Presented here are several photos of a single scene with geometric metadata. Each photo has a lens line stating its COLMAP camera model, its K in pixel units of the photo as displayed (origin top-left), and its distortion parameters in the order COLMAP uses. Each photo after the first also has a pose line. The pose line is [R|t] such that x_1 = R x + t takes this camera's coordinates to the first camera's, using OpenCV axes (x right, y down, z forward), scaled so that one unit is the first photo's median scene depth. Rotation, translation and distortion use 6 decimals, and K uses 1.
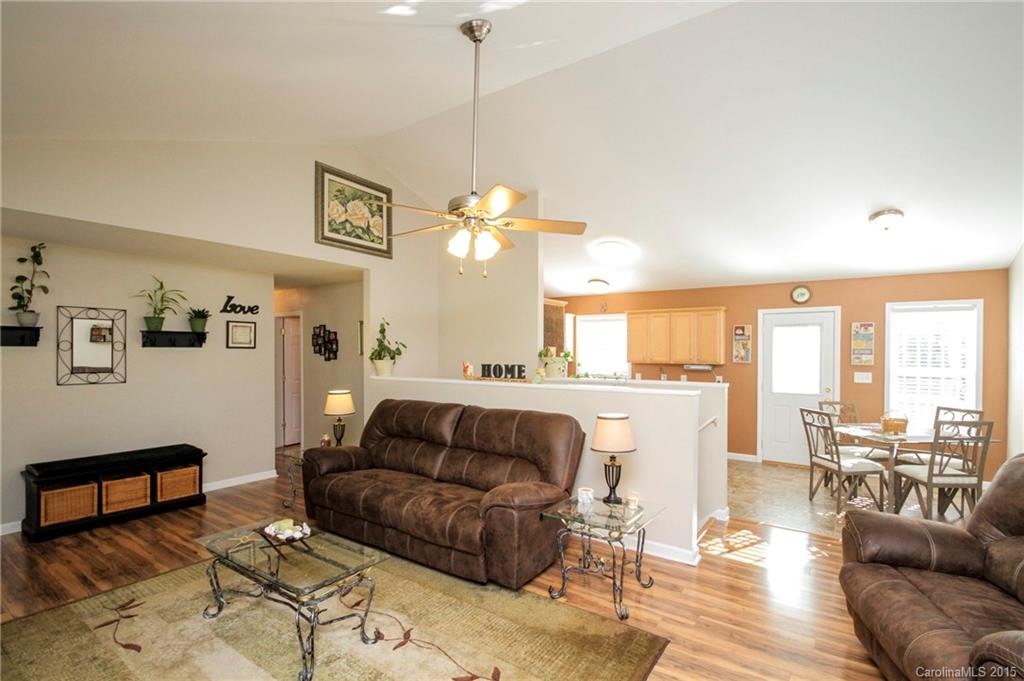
lens RADIAL K [[477.7, 0, 515.5], [0, 477.7, 351.5], [0, 0, 1]] dist [-0.020445, -0.001394]
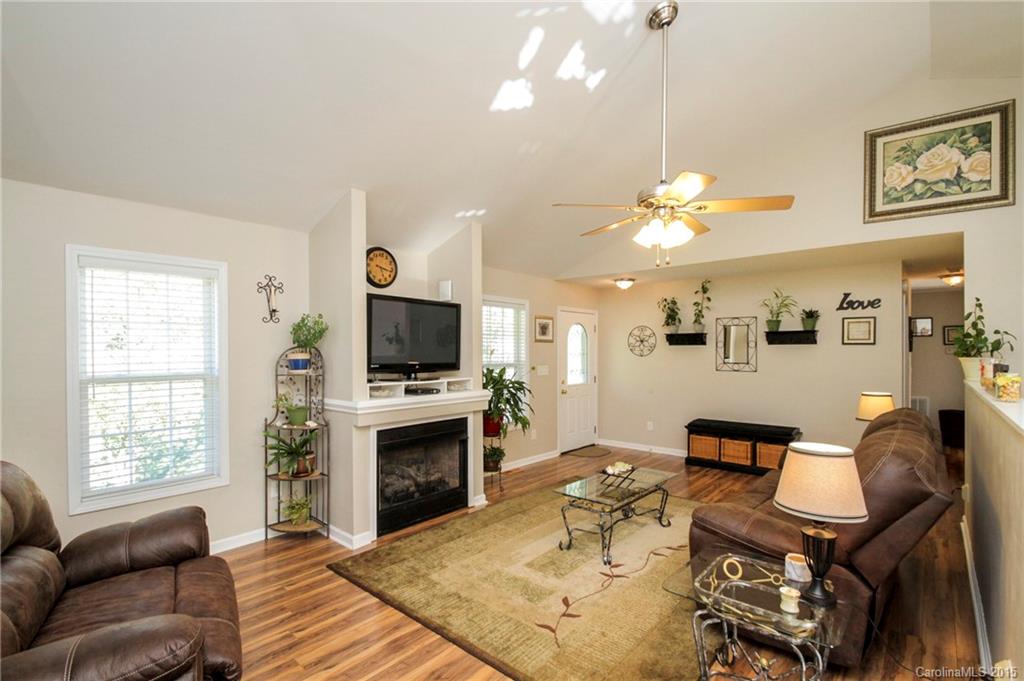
lens RADIAL K [[477.7, 0, 521.0], [0, 477.7, 363.9], [0, 0, 1]] dist [-0.020445, -0.001394]
pose [[-0.108211, 0.019204, -0.993942, 0.516426], [-0.002658, 0.999804, 0.019607, 0.017693], [0.994124, 0.004764, -0.108139, 0.443566]]
